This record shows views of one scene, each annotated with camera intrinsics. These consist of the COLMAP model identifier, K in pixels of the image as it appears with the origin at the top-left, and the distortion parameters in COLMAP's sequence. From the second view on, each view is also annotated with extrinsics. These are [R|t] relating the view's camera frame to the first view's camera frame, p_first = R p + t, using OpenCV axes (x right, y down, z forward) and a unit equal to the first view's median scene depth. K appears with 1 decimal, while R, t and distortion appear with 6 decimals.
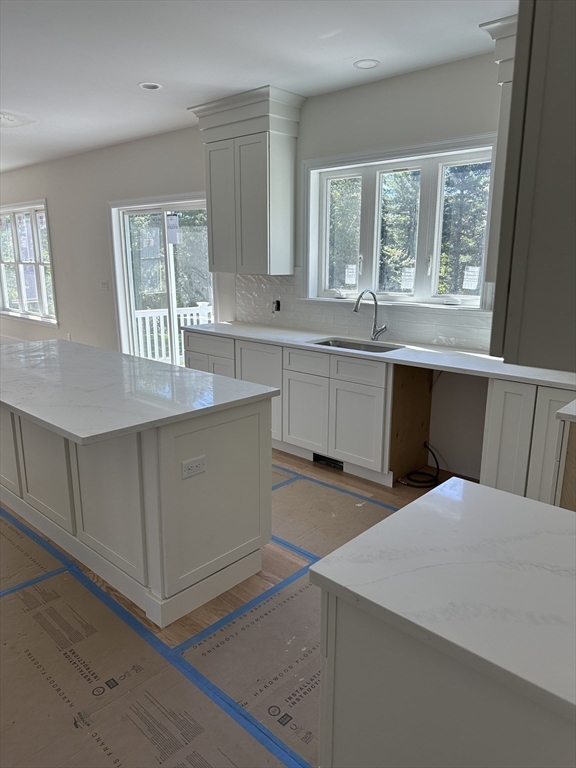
lens RADIAL K [[538.2, 0, 288.0], [0, 538.2, 384.0], [0, 0, 1]] dist [0.088276, -0.129282]
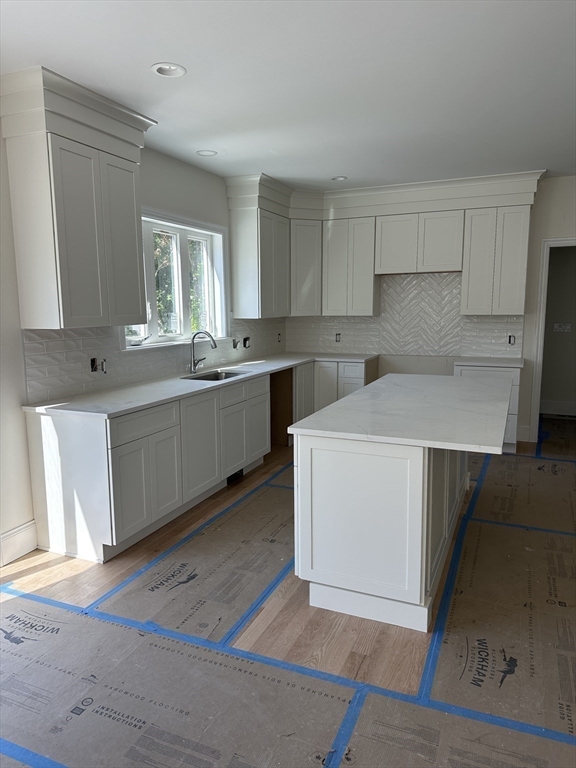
lens RADIAL K [[538.2, 0, 288.0], [0, 538.2, 384.0], [0, 0, 1]] dist [0.088276, -0.129282]
pose [[-0.332518, -0.139919, 0.932660, -1.071108], [0.224124, 0.948878, 0.222258, -0.290508], [-0.916079, 0.282936, -0.284160, 1.226392]]
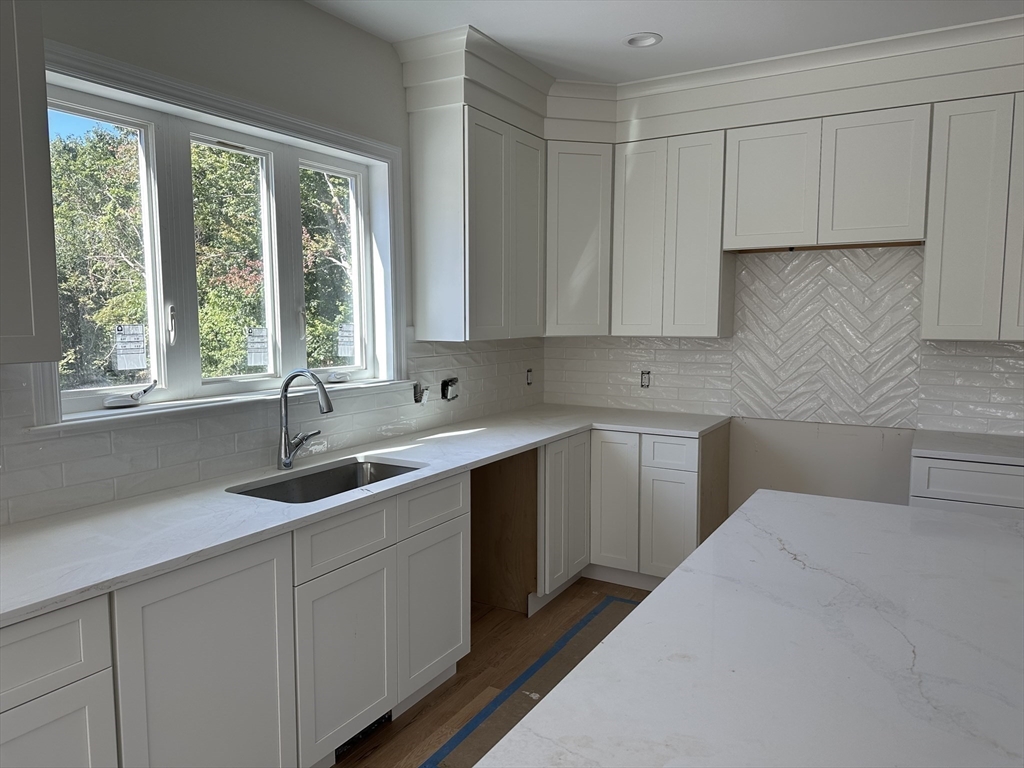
lens RADIAL K [[717.6, 0, 511.8], [0, 717.6, 377.6], [0, 0, 1]] dist [0.088276, -0.129282]
pose [[-0.212369, -0.089739, 0.973060, -0.565126], [0.224997, 0.964529, 0.138057, -0.220767], [-0.950934, 0.248255, -0.184645, 0.961071]]
